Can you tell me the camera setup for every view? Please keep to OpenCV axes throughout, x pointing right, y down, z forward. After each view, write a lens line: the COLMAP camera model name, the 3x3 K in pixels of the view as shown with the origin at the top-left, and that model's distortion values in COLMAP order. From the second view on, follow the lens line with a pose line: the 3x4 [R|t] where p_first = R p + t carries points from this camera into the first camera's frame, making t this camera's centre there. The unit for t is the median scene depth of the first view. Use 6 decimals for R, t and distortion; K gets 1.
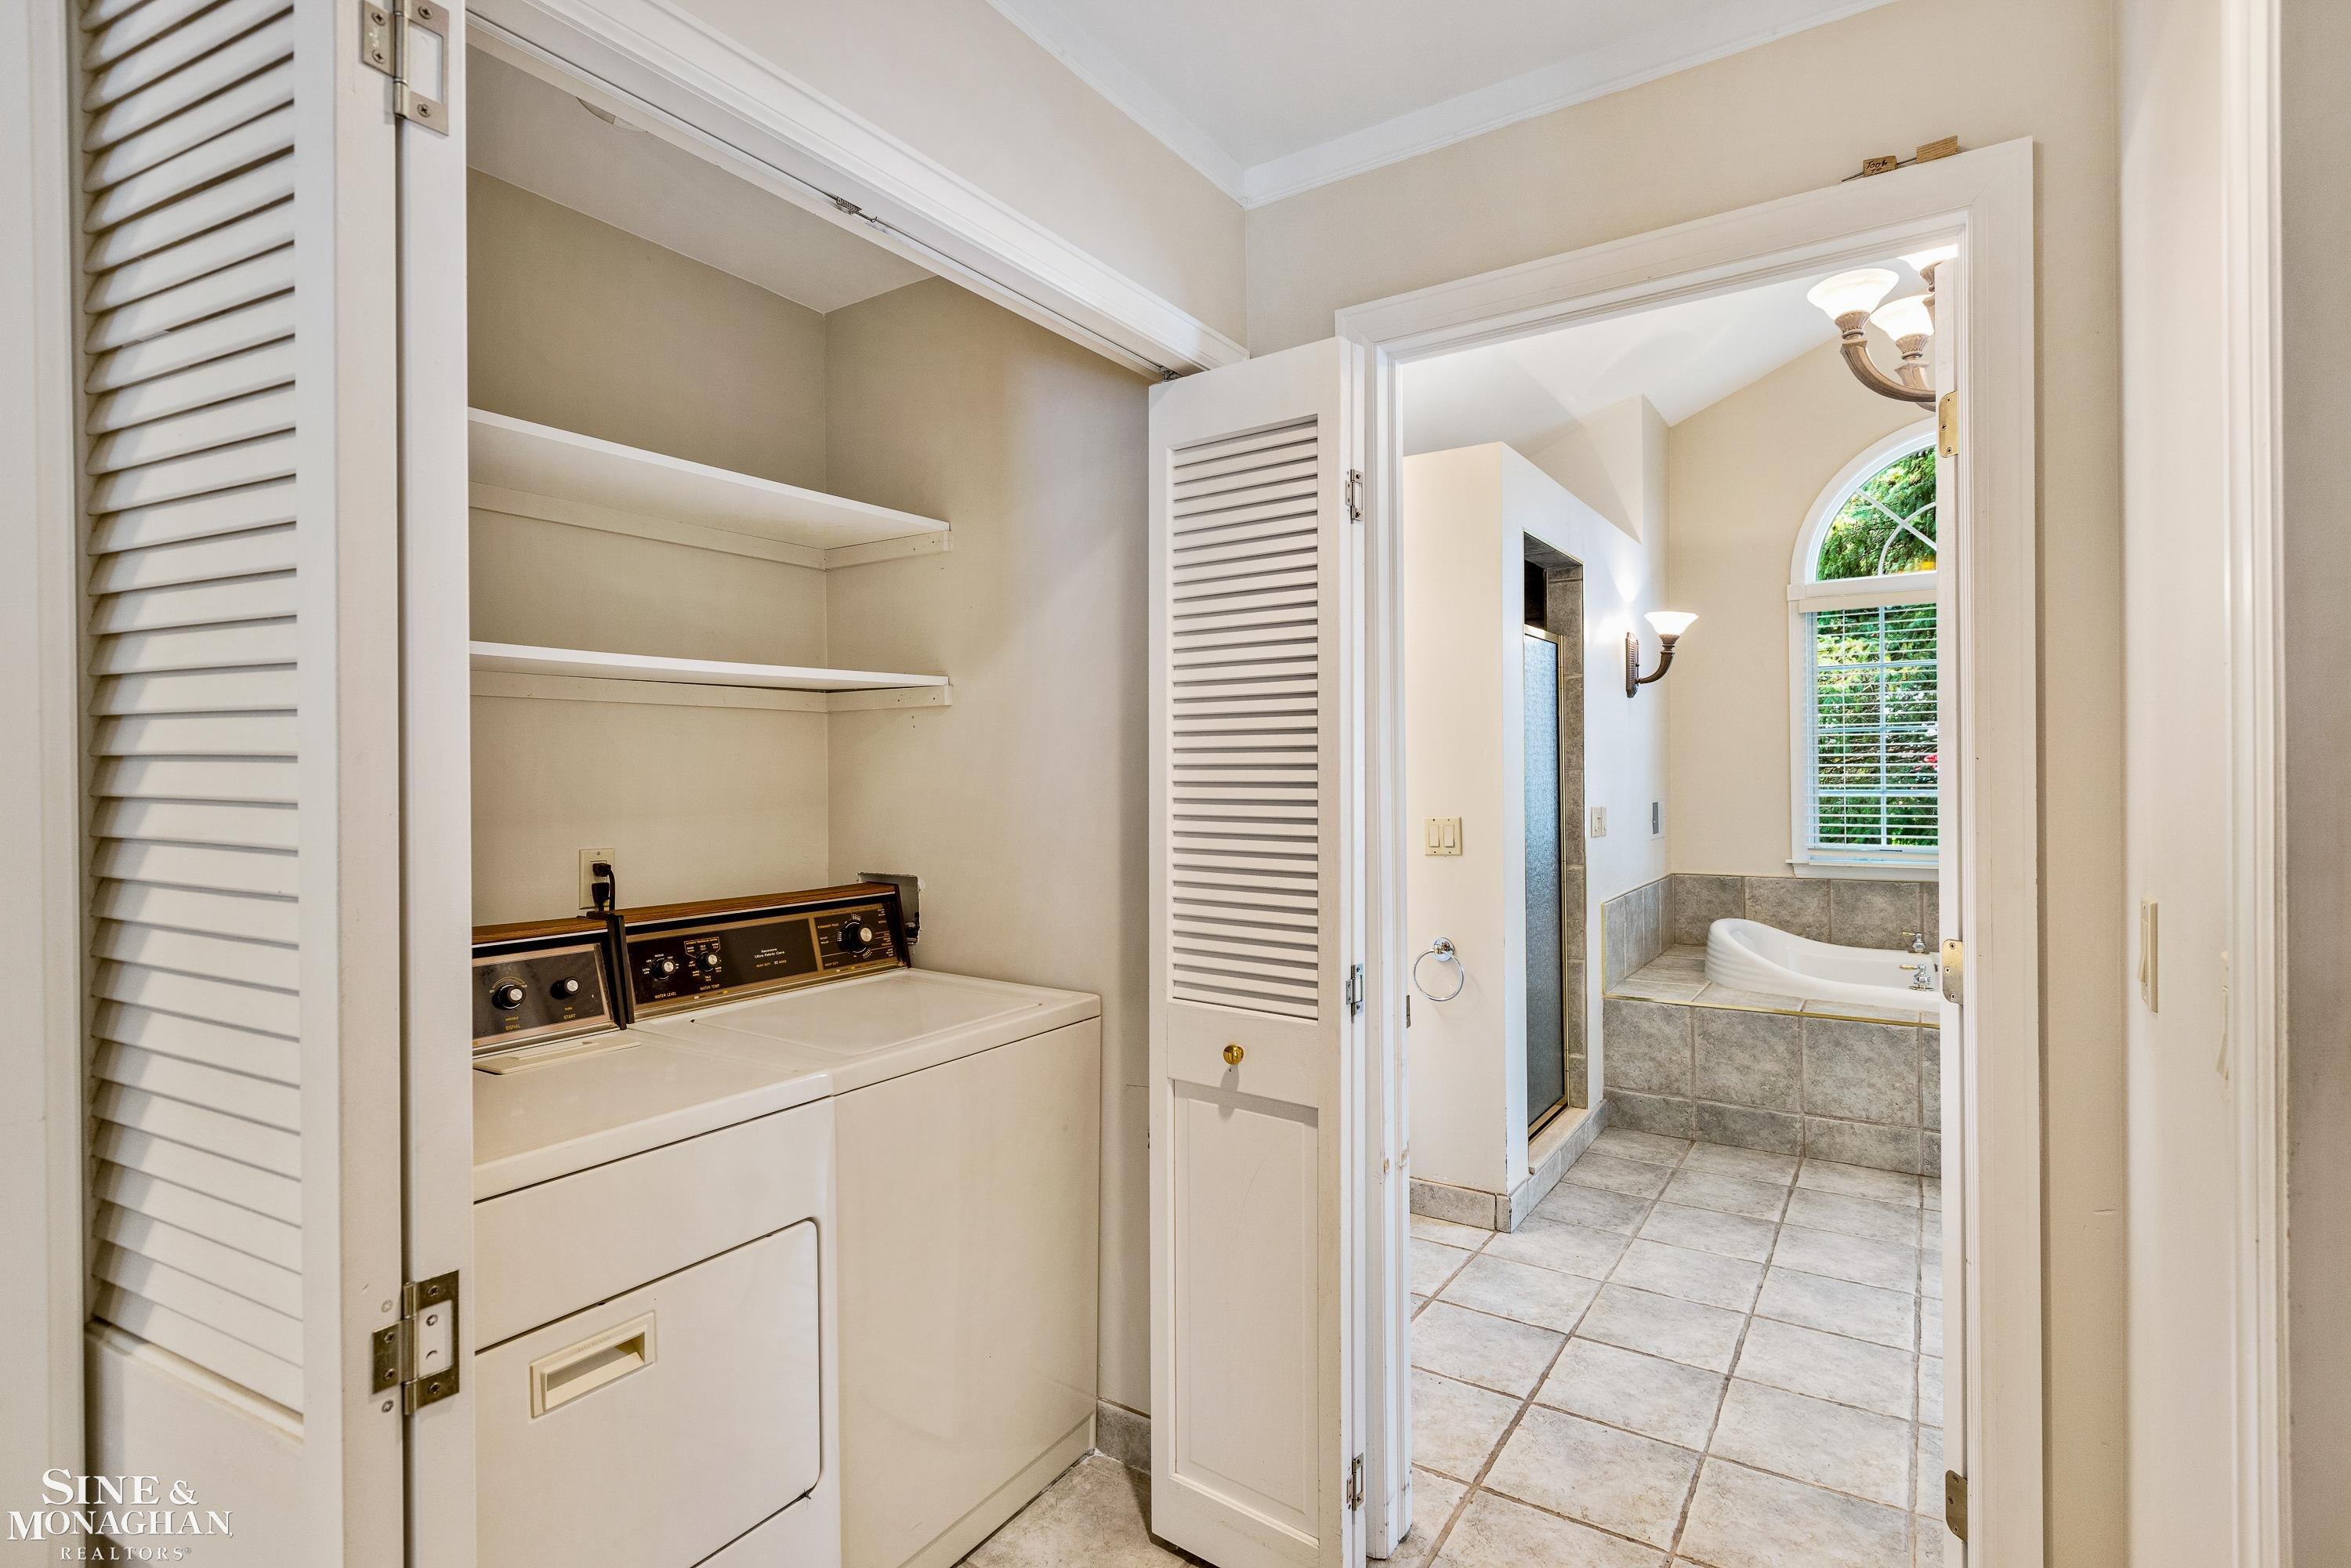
lens RADIAL K [[1303.4, 0, 1170.4], [0, 1303.4, 773.5], [0, 0, 1]] dist [0.026064, -0.000018]
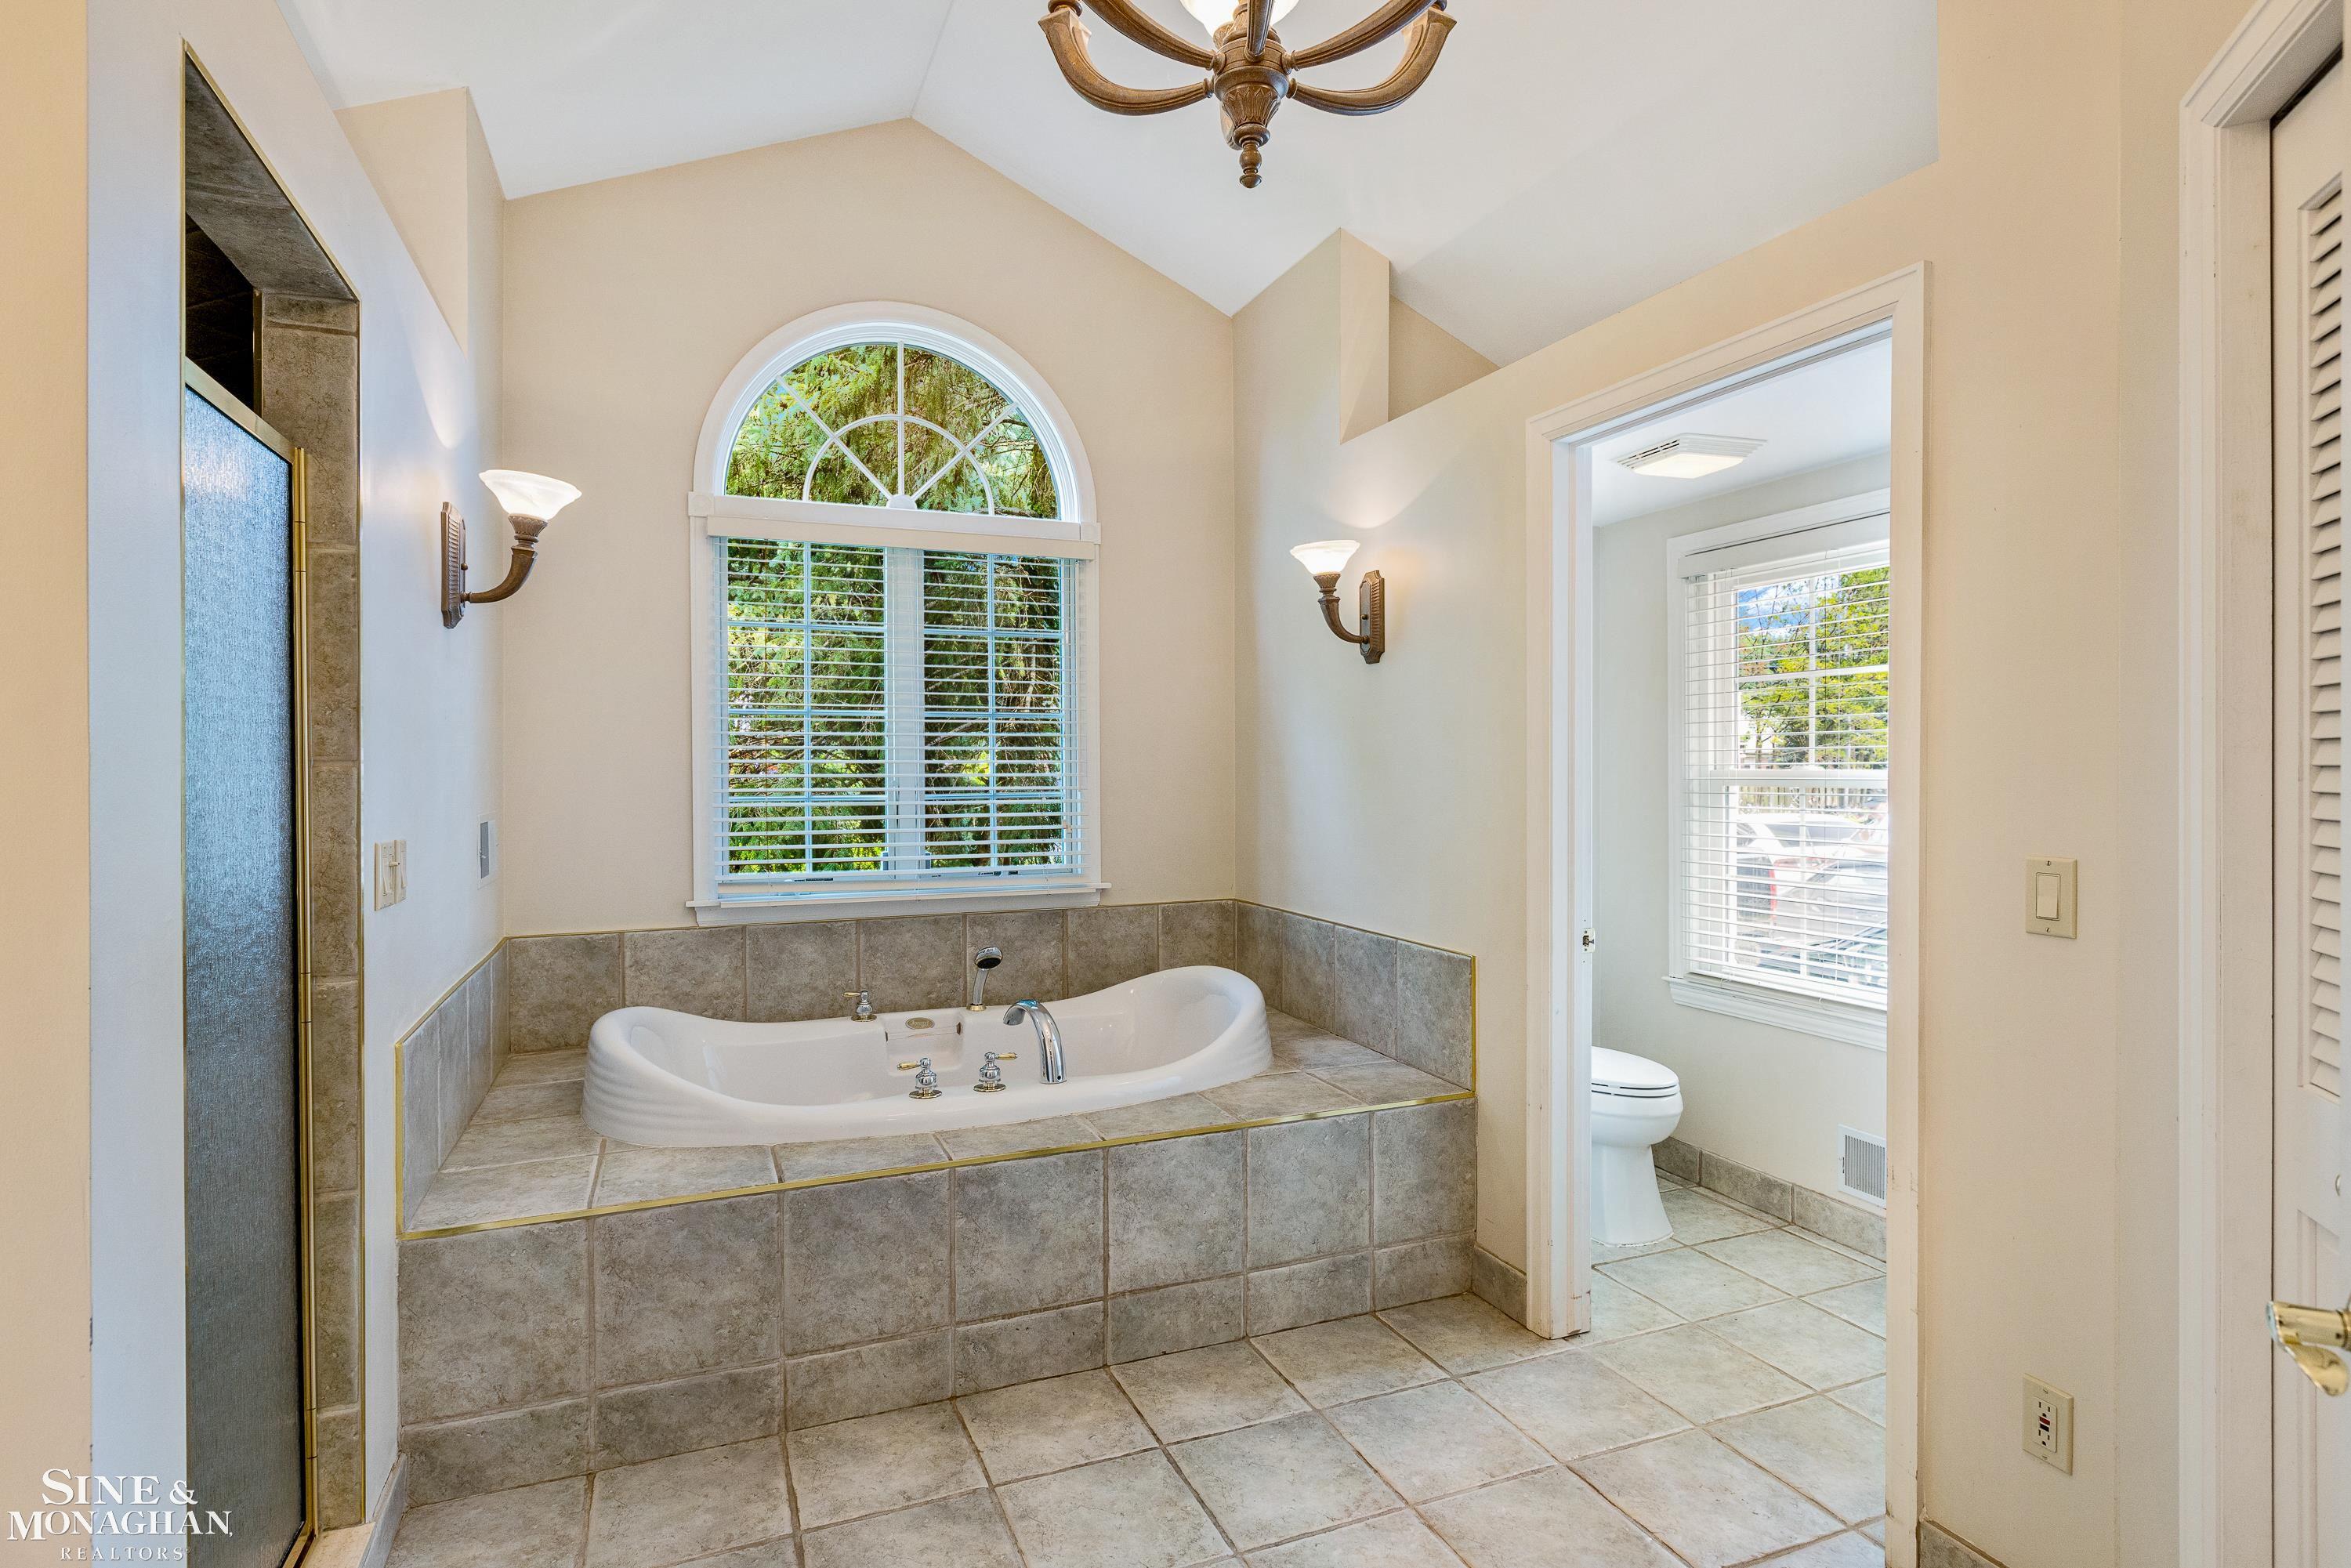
lens RADIAL K [[1188.1, 0, 1158.6], [0, 1188.1, 773.4], [0, 0, 1]] dist [-0.002970, -0.000892]
pose [[0.596214, 0.004300, 0.802814, 0.151967], [-0.002764, 0.999991, -0.003304, 0.001768], [-0.802821, -0.000249, 0.596221, 0.532860]]
